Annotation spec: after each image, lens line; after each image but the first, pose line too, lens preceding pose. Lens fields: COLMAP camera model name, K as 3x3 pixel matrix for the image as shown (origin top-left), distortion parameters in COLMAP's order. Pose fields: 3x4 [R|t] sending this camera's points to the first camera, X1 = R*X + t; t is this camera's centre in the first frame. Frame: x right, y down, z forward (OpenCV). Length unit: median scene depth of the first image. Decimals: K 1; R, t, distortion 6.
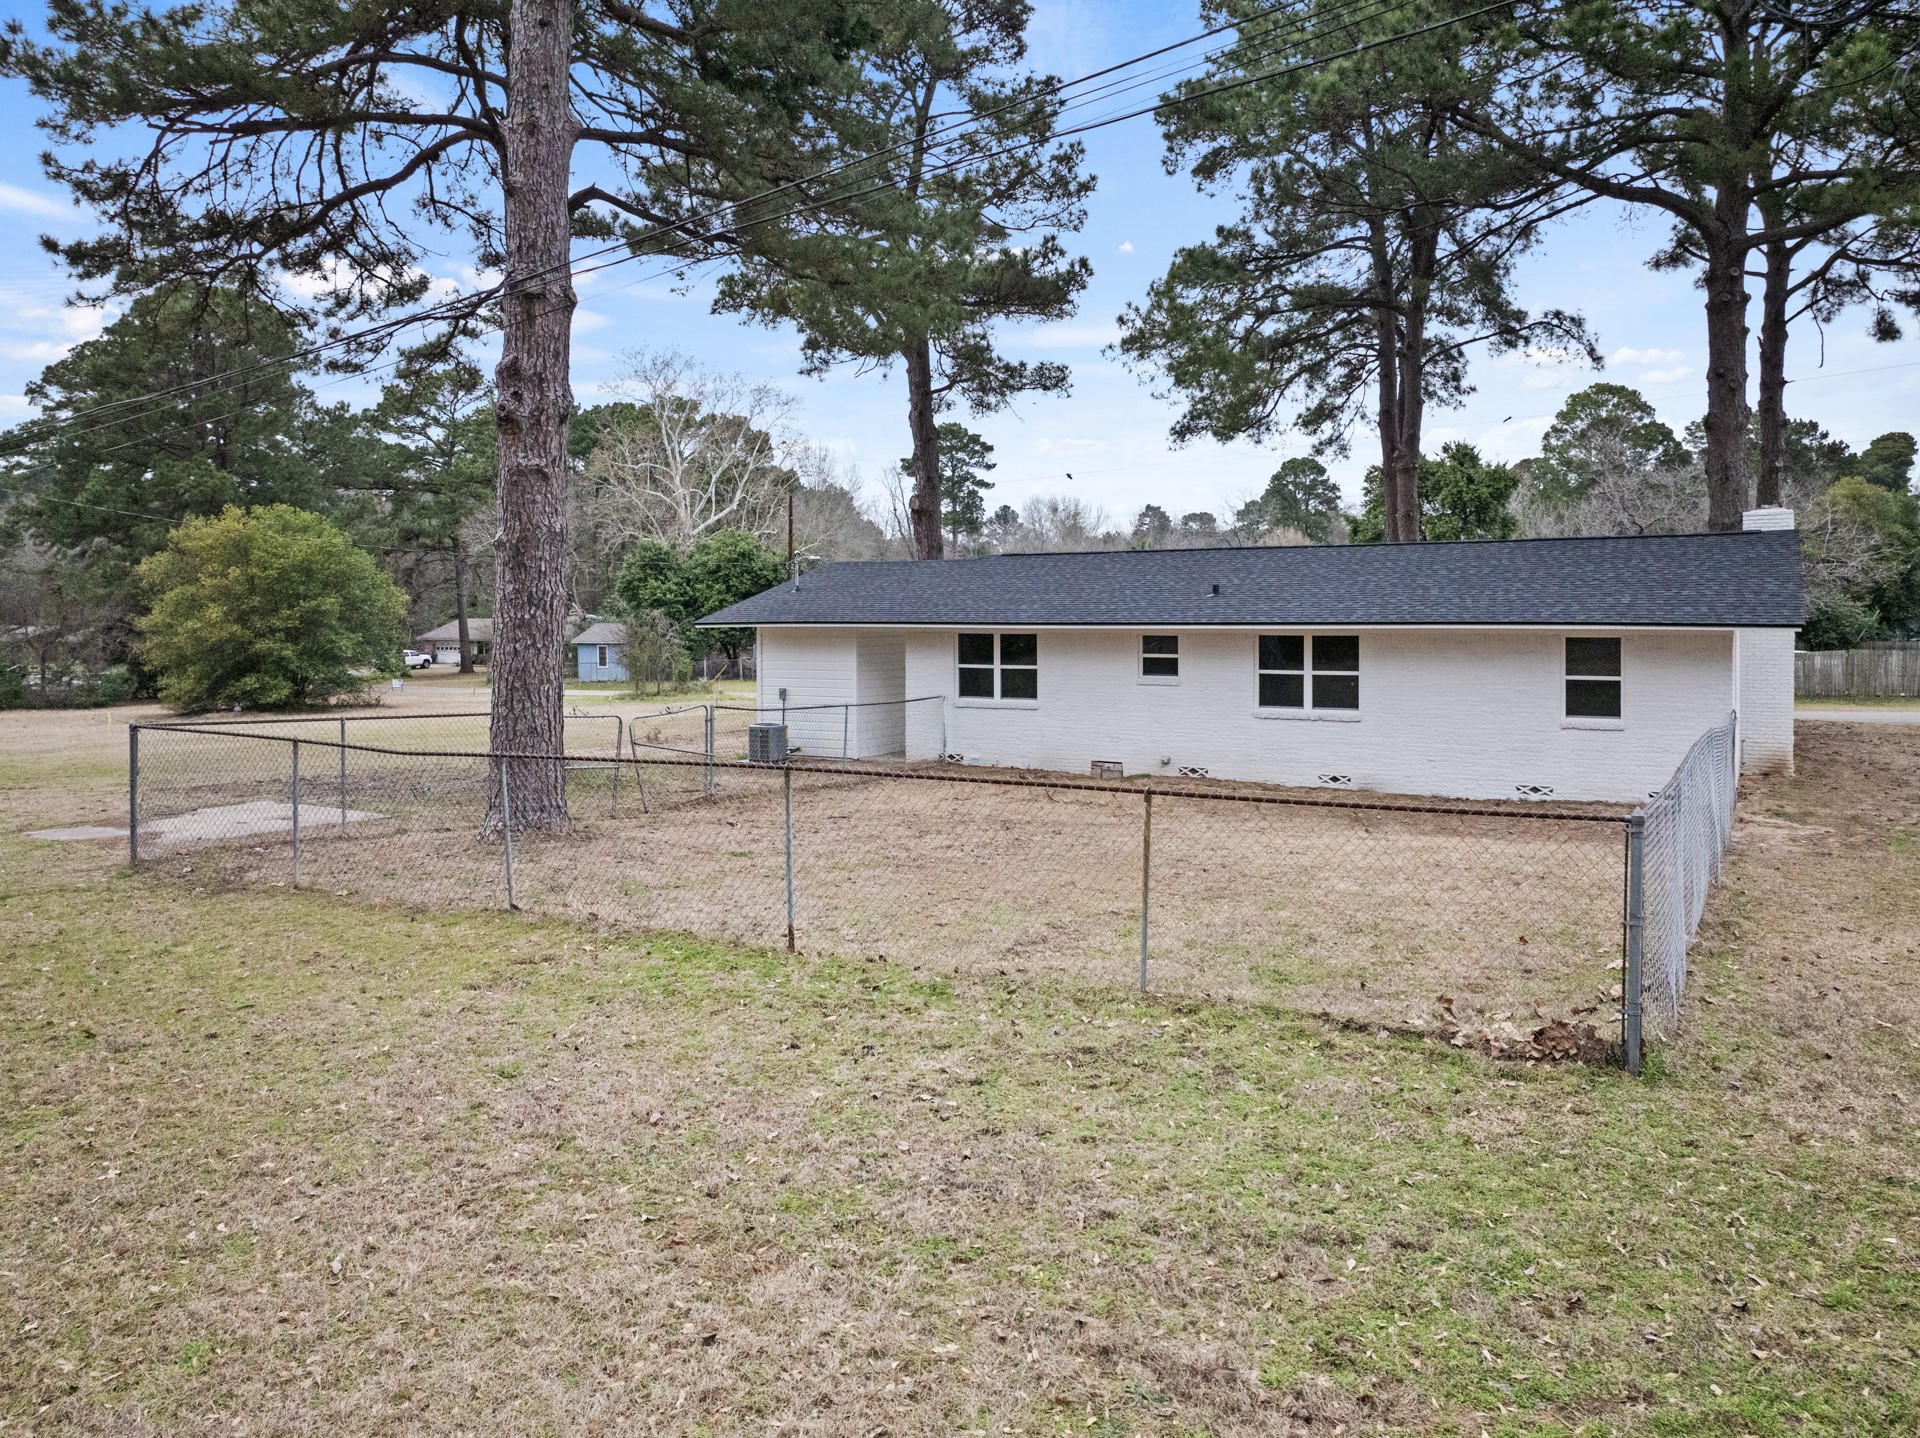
lens RADIAL K [[1381.0, 0, 968.9], [0, 1381.0, 620.4], [0, 0, 1]] dist [-0.013056, -0.001331]
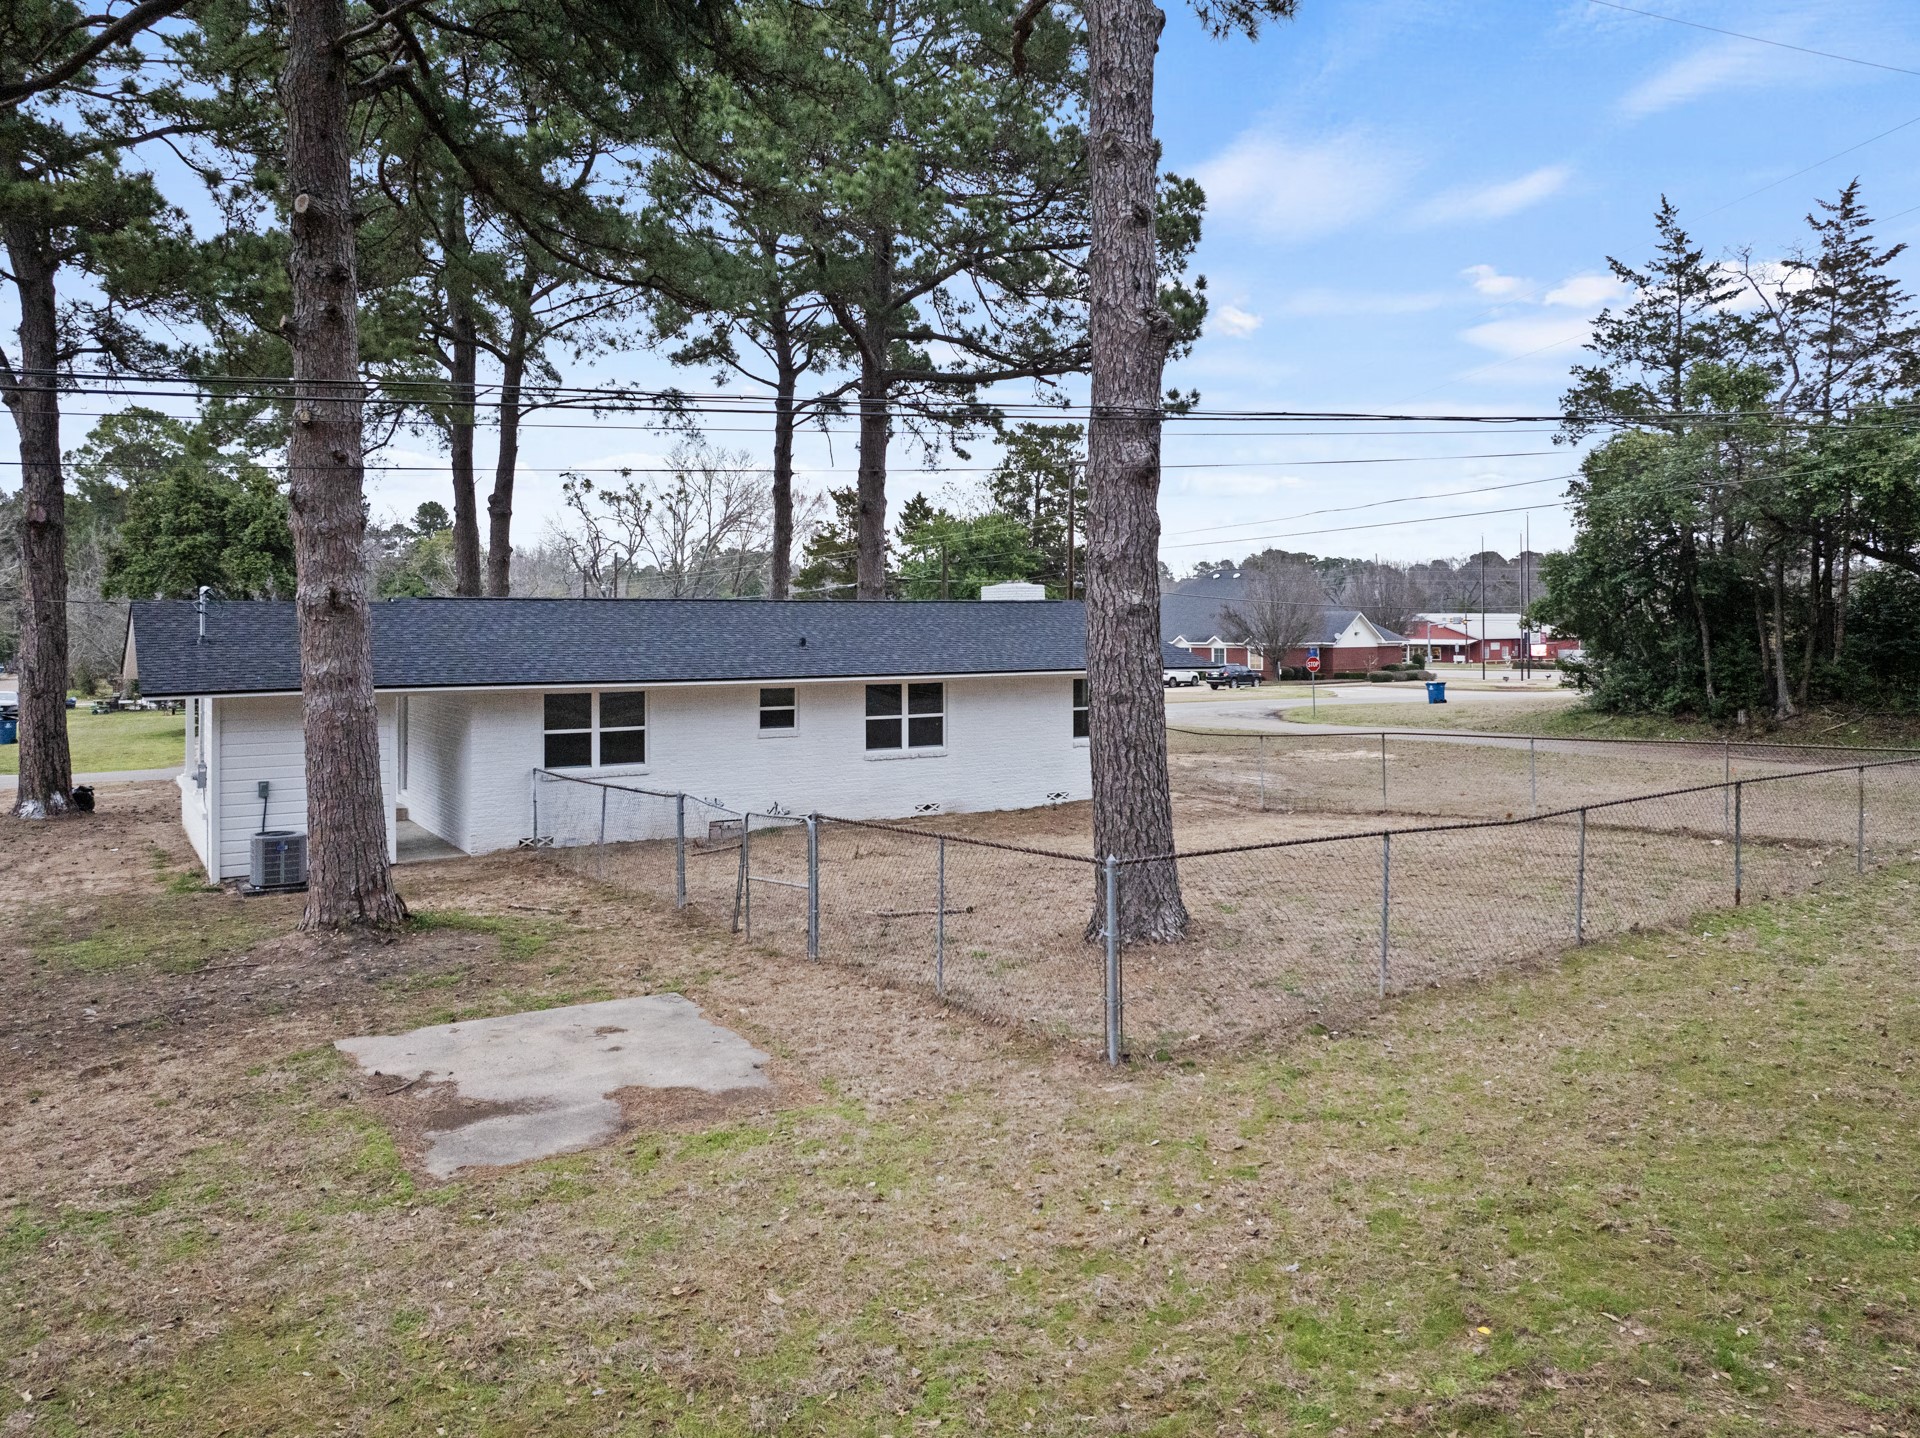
lens RADIAL K [[1381.0, 0, 968.9], [0, 1381.0, 620.4], [0, 0, 1]] dist [-0.013056, -0.001331]
pose [[0.448563, 0.010203, 0.893693, -0.446240], [0.011303, 0.999790, -0.017087, -0.012641], [-0.893680, 0.017767, 0.448353, 0.265447]]
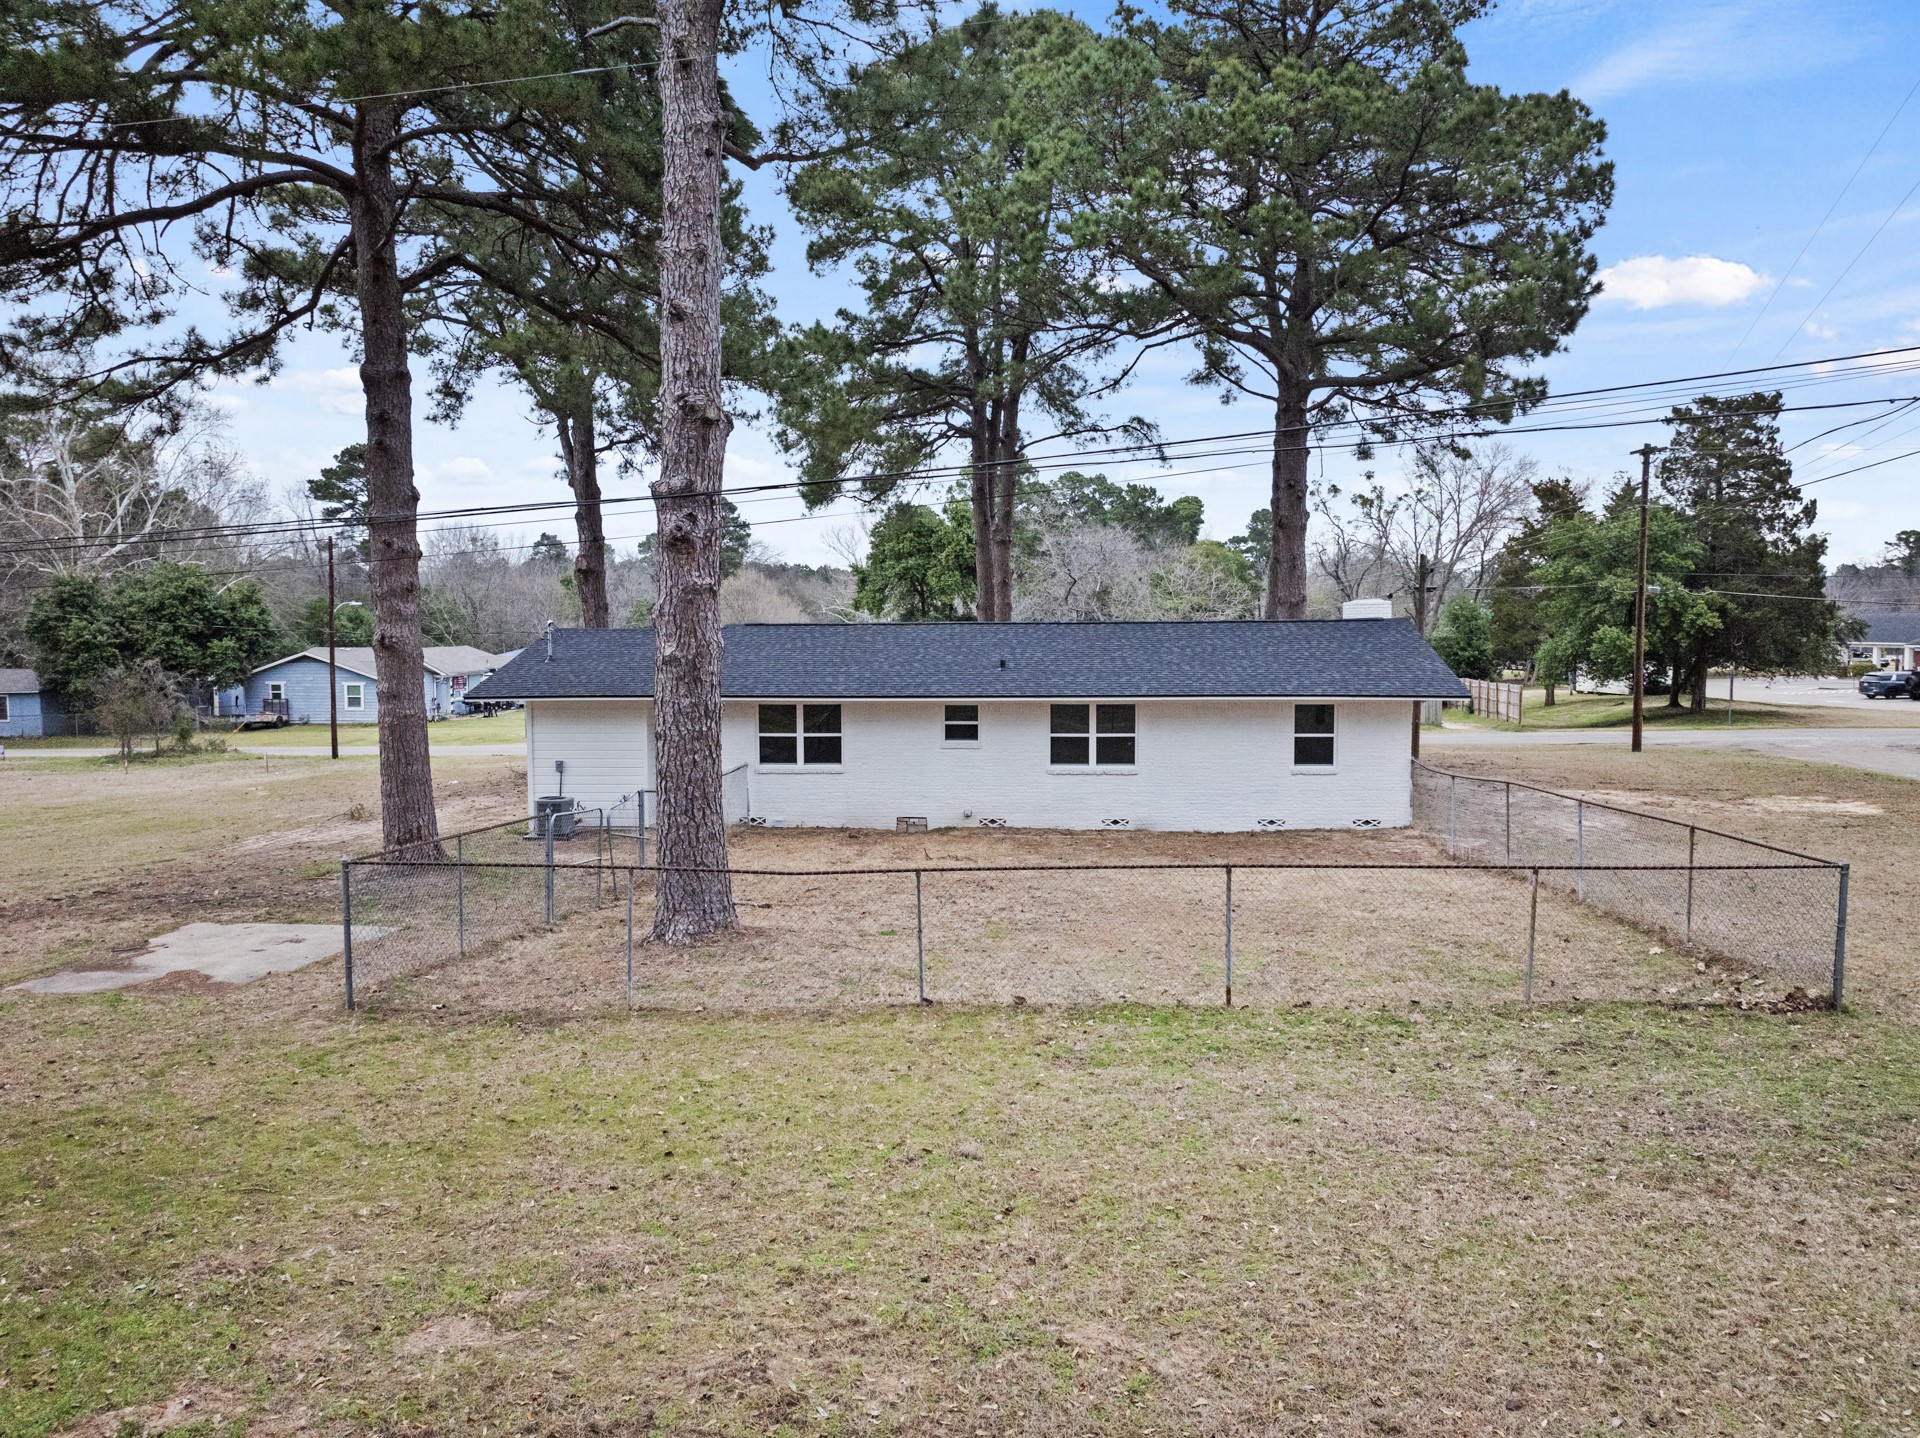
lens RADIAL K [[1350.0, 0, 968.2], [0, 1350.0, 709.5], [0, 0, 1]] dist [-0.010760, 0.003504]
pose [[0.896624, -0.024316, 0.442124, -0.222443], [0.003533, 0.998852, 0.047771, -0.024623], [-0.442778, -0.041271, 0.895681, -0.003163]]
